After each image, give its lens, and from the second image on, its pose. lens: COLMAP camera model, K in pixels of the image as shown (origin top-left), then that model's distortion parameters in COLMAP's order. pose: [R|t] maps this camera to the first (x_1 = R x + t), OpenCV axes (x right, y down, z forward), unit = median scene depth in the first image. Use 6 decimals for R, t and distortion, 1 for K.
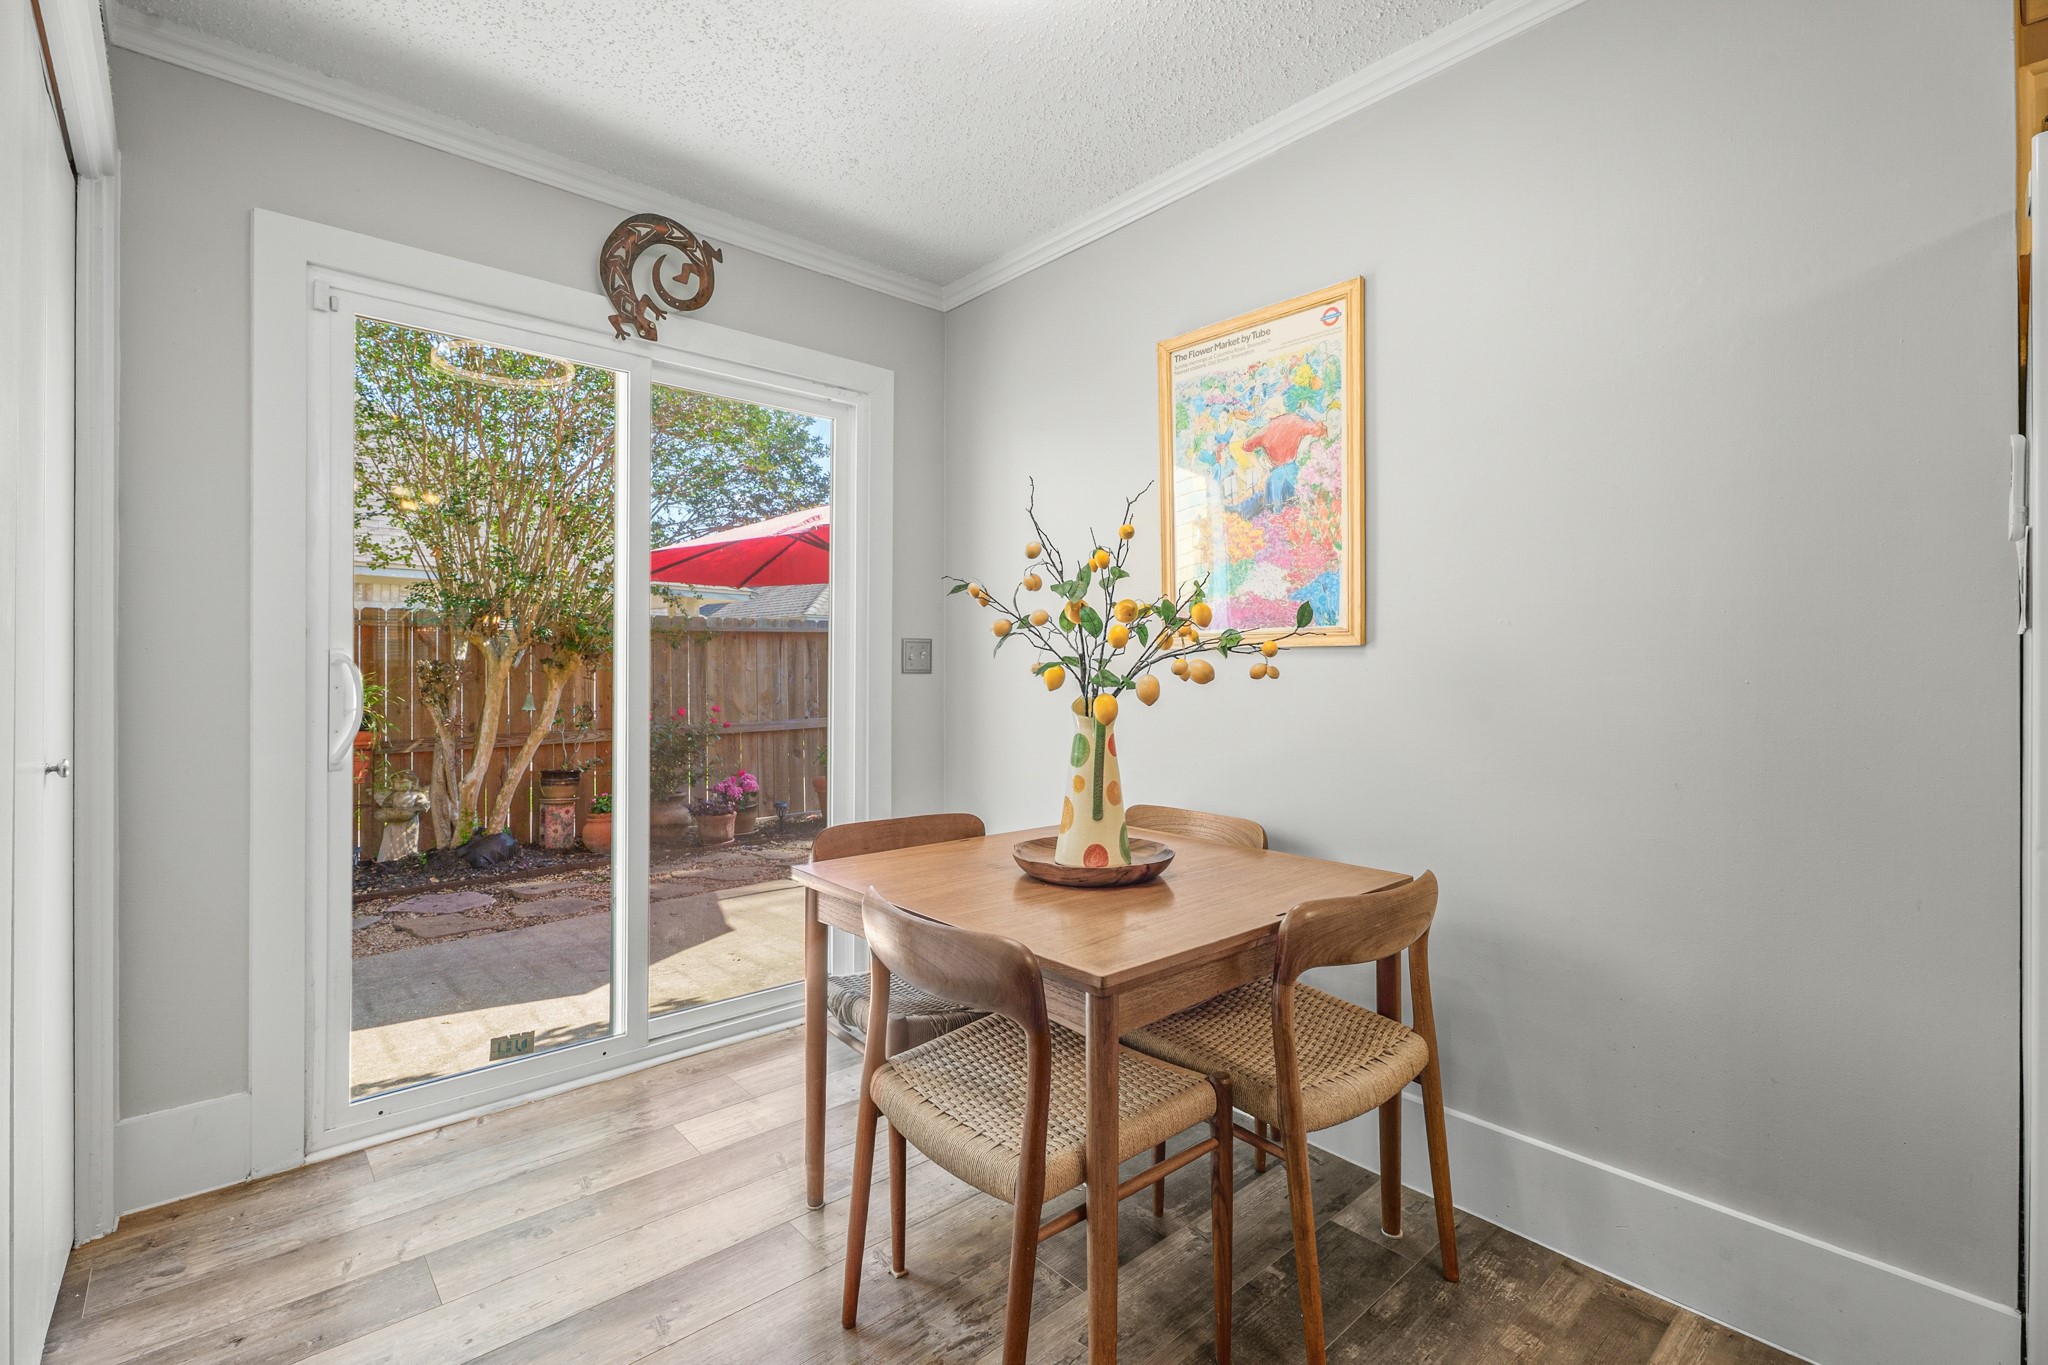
lens RADIAL K [[922.4, 0, 1013.2], [0, 922.4, 661.0], [0, 0, 1]] dist [-0.000795, 0.000425]
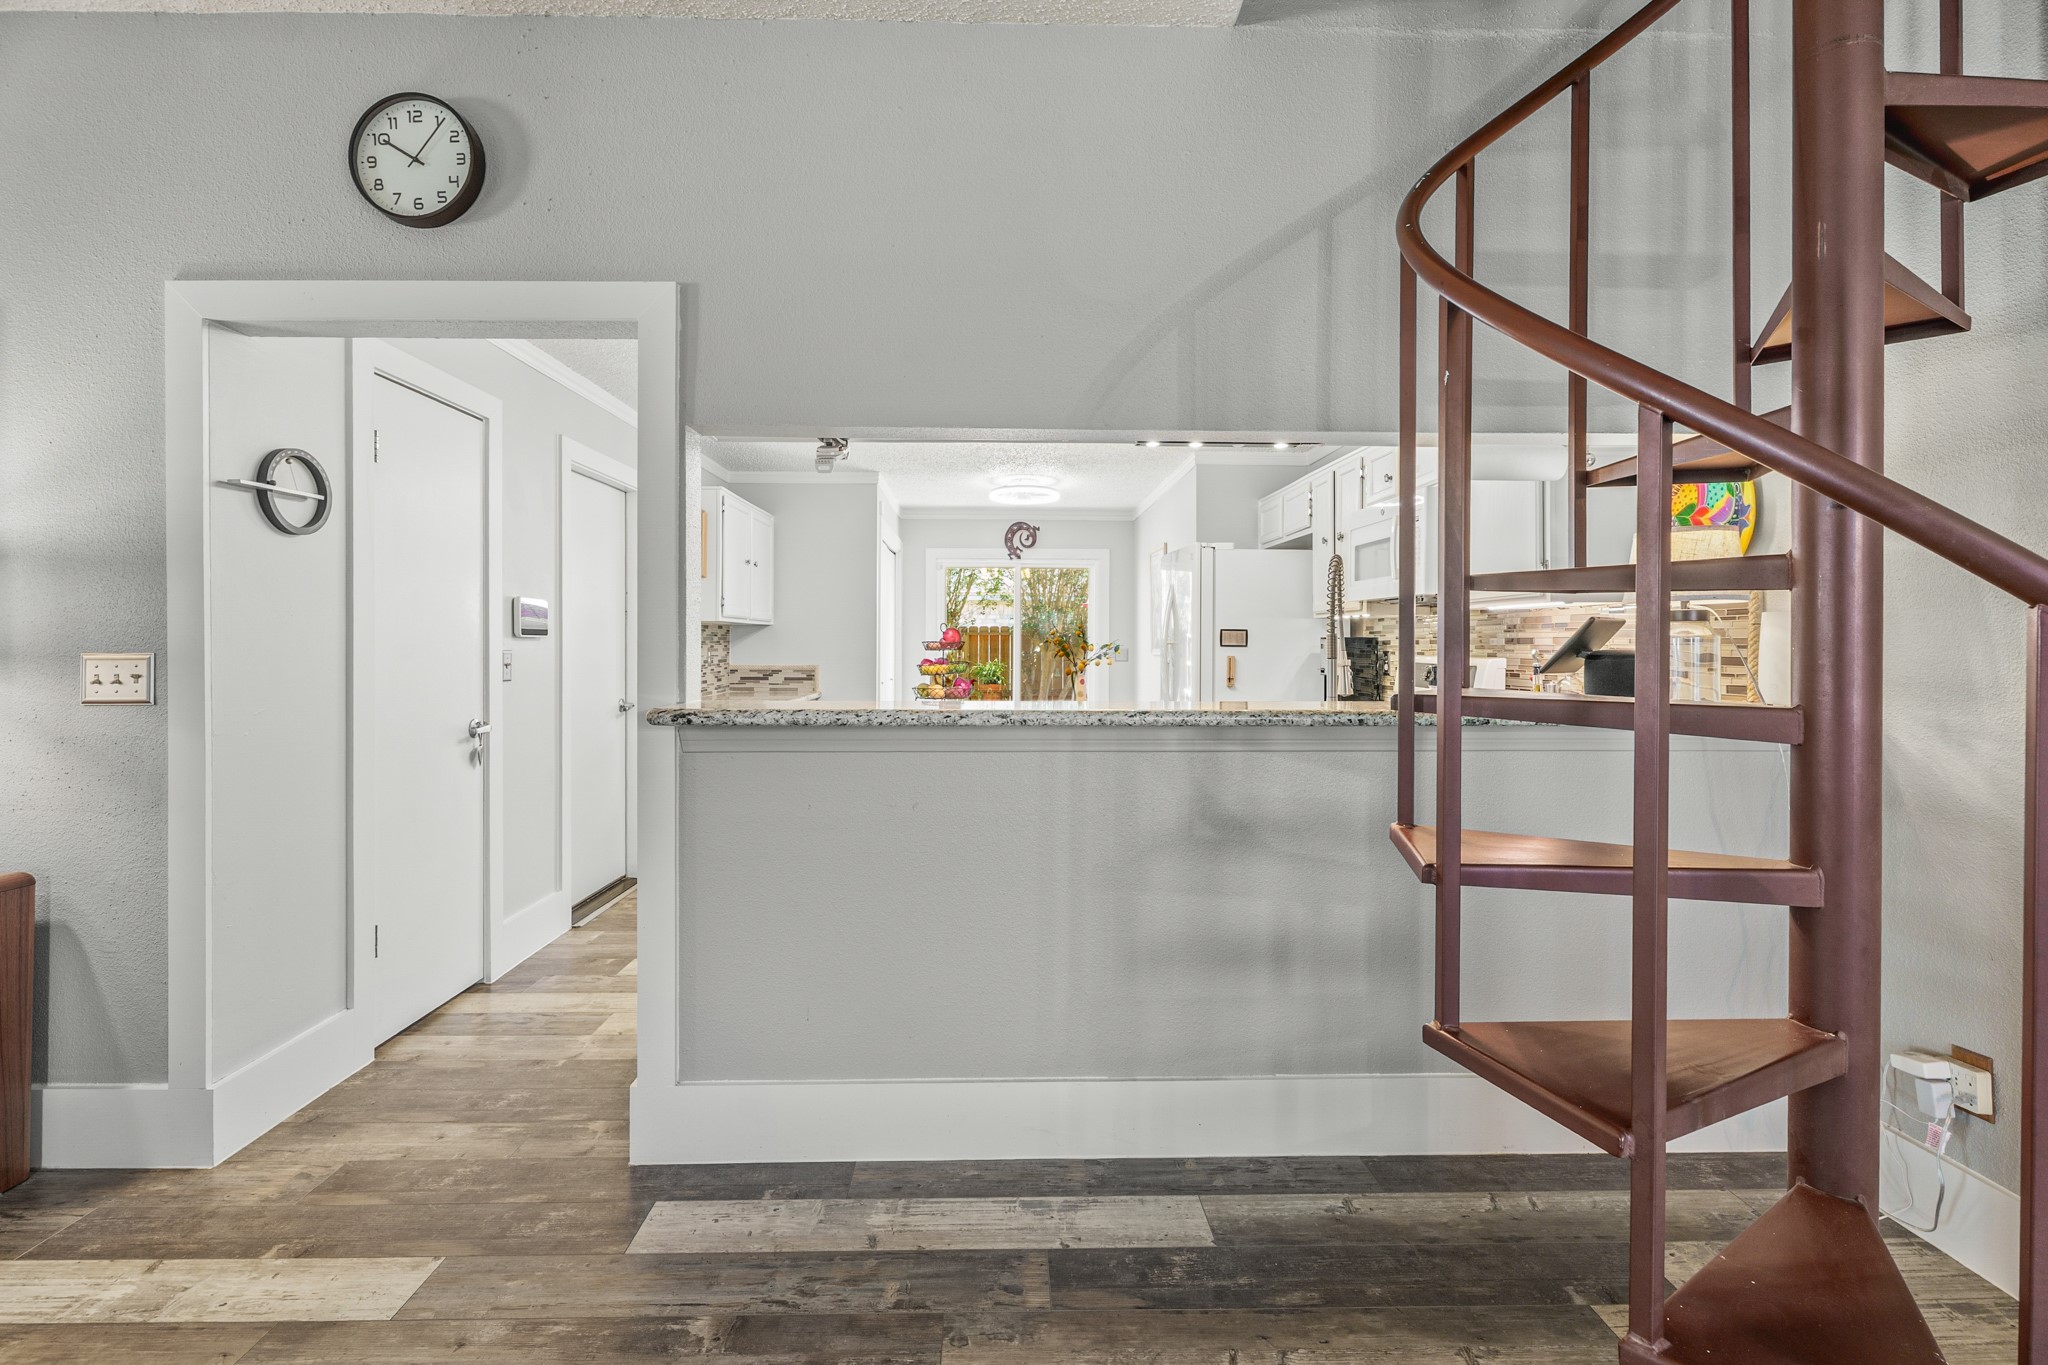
lens RADIAL K [[930.2, 0, 1018.8], [0, 930.2, 643.5], [0, 0, 1]] dist [0.003350, 0.000376]
pose [[0.772223, 0.000026, -0.635352, 0.965719], [0.000248, 1.000000, 0.000343, -0.026922], [0.635352, -0.000422, 0.772223, -0.880677]]
